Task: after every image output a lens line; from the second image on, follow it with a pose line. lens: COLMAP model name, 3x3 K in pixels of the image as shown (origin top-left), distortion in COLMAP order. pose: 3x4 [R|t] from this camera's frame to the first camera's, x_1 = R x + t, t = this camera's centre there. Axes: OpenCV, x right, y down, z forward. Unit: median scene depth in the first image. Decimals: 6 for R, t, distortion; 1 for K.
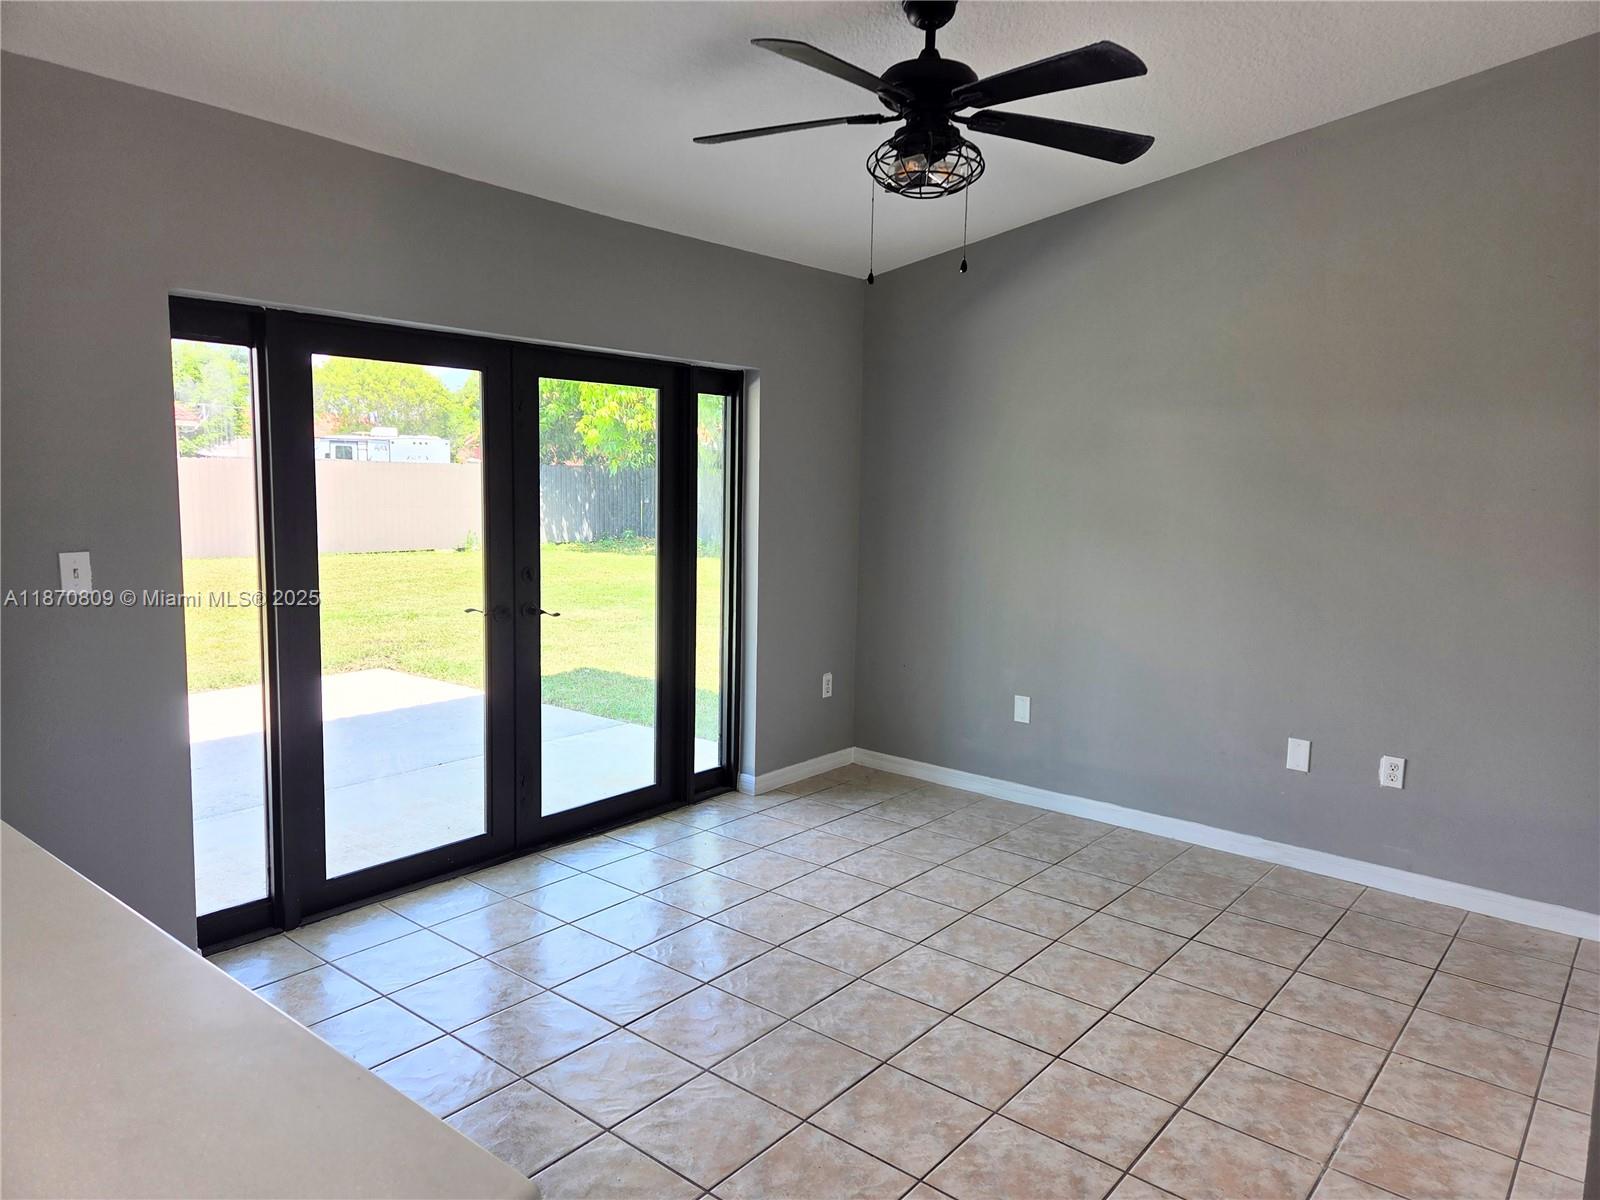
lens RADIAL K [[1068.0, 0, 800.1], [0, 1068.0, 599.3], [0, 0, 1]] dist [0.051892, -0.022901]
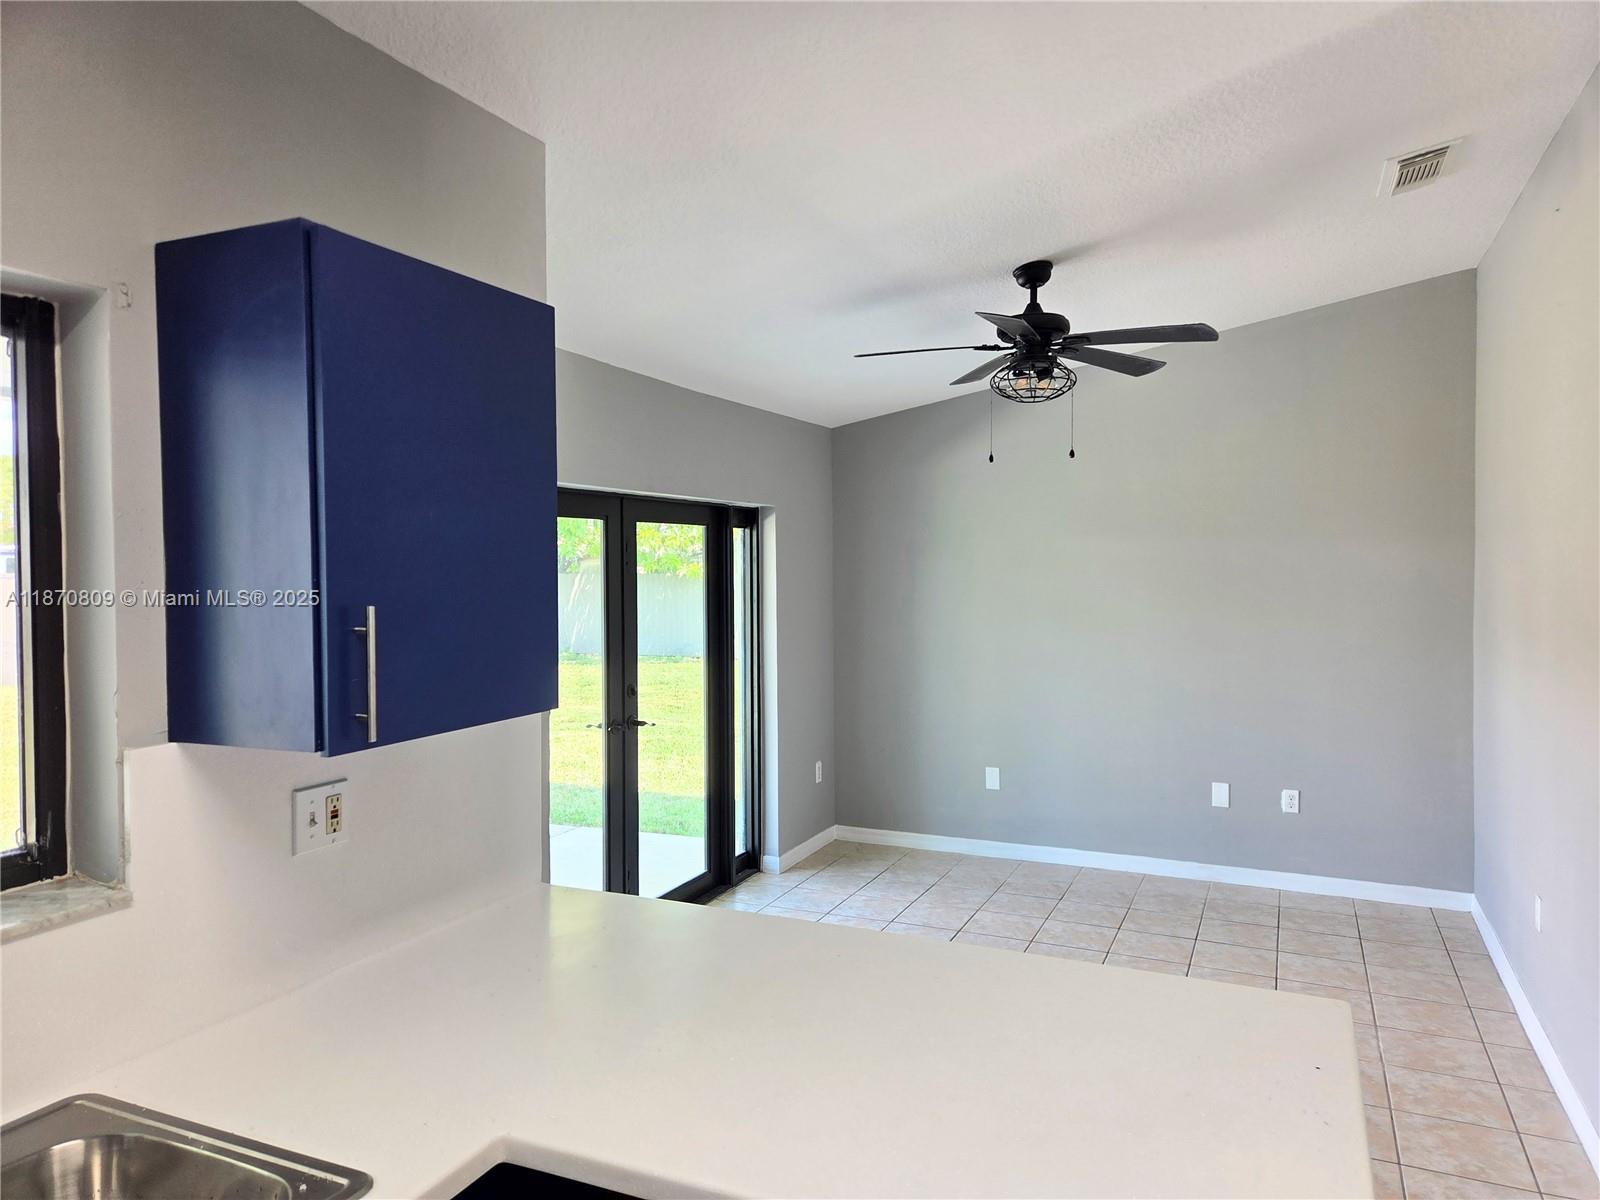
lens RADIAL K [[1068.0, 0, 798.2], [0, 1068.0, 600.0], [0, 0, 1]] dist [0.051892, -0.022901]
pose [[0.965975, -0.036896, 0.255988, -0.363612], [0.058368, 0.995337, -0.076793, -0.021555], [-0.251962, 0.089122, 0.963625, -0.158079]]
